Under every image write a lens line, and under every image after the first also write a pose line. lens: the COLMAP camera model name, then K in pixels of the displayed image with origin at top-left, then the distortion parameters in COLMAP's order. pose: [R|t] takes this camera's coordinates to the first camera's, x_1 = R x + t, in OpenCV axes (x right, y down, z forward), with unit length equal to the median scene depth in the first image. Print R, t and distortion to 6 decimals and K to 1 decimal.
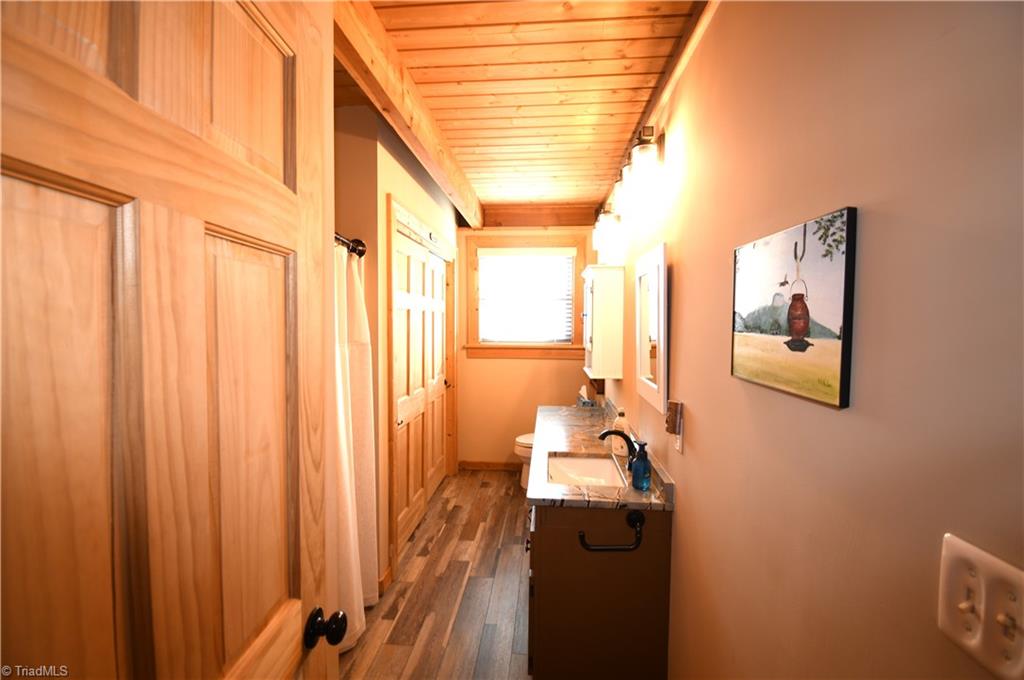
lens RADIAL K [[445.2, 0, 515.5], [0, 445.2, 343.7], [0, 0, 1]] dist [0.027181, -0.031145]
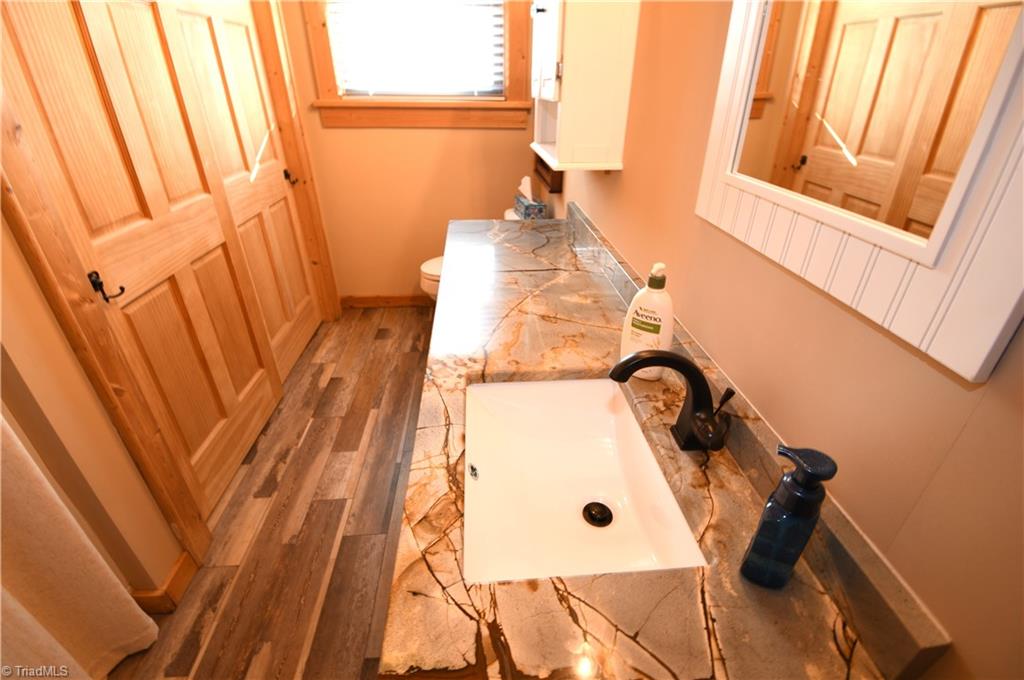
lens RADIAL K [[445.2, 0, 515.5], [0, 445.2, 343.7], [0, 0, 1]] dist [0.027181, -0.031145]
pose [[0.986752, -0.075401, 0.143649, 0.041193], [0.001790, 0.890440, 0.455097, 0.023171], [-0.162226, -0.448811, 0.878778, 0.434337]]
